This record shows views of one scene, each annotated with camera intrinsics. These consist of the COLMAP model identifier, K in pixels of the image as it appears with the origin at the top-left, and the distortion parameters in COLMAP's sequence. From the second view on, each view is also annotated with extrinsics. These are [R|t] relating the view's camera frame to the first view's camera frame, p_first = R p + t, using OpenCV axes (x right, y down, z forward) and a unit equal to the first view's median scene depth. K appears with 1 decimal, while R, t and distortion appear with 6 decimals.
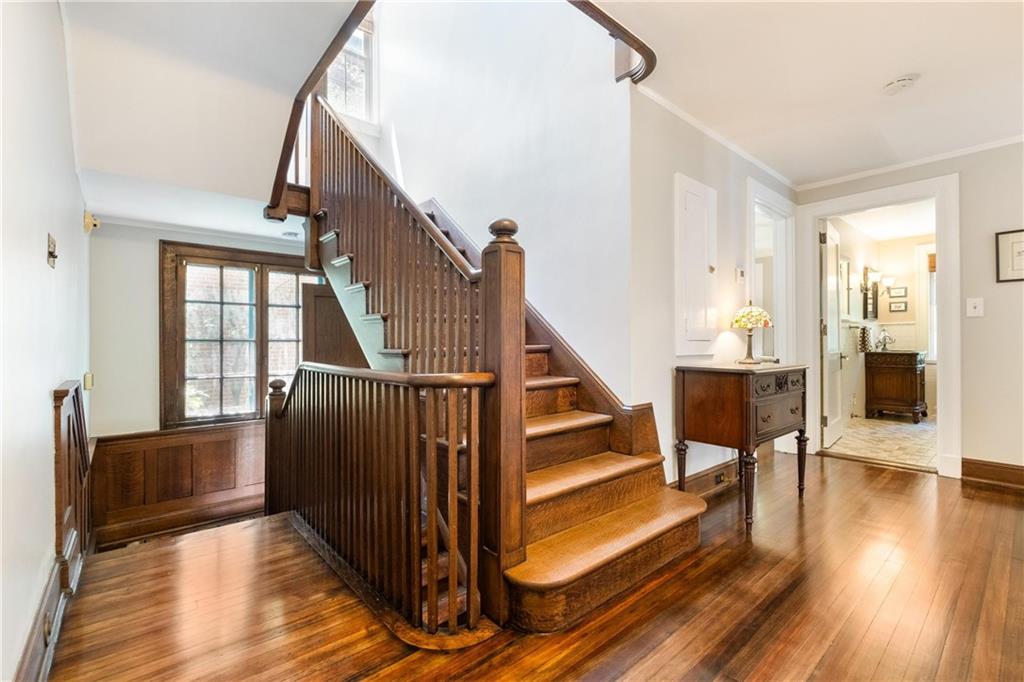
lens RADIAL K [[447.2, 0, 512.0], [0, 447.2, 341.0], [0, 0, 1]] dist [-0.002116, -0.001109]
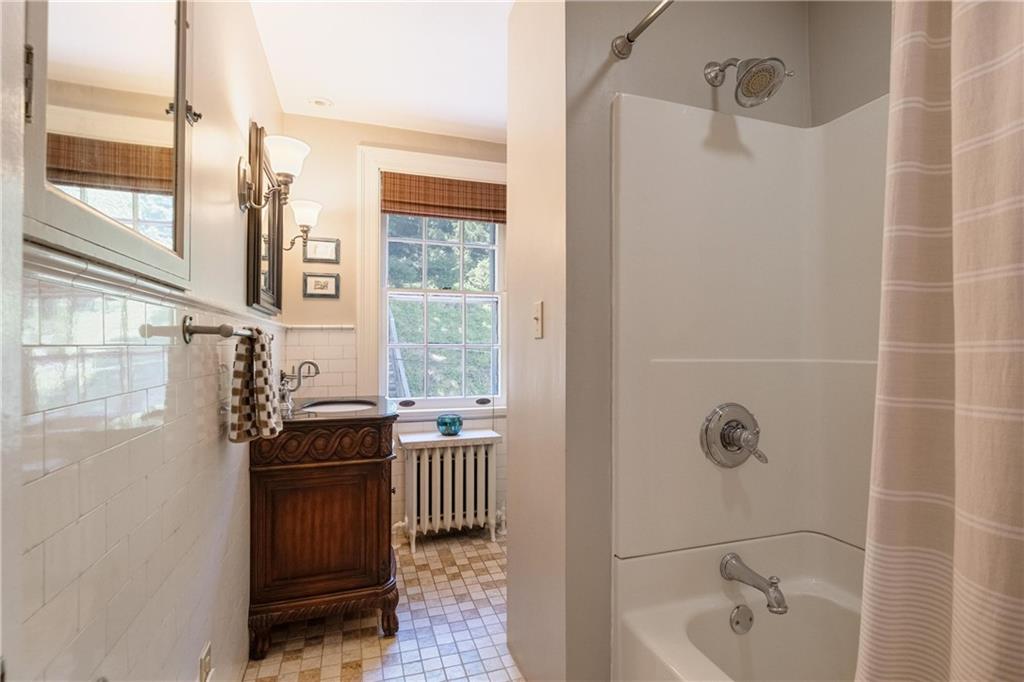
lens RADIAL K [[480.7, 0, 512.0], [0, 480.7, 341.0], [0, 0, 1]] dist [-0.001759, -0.000247]
pose [[0.378247, 0.016820, 0.925552, 0.571050], [-0.002207, 0.999848, -0.017269, -0.020745], [-0.925702, 0.004489, 0.378227, 0.730748]]
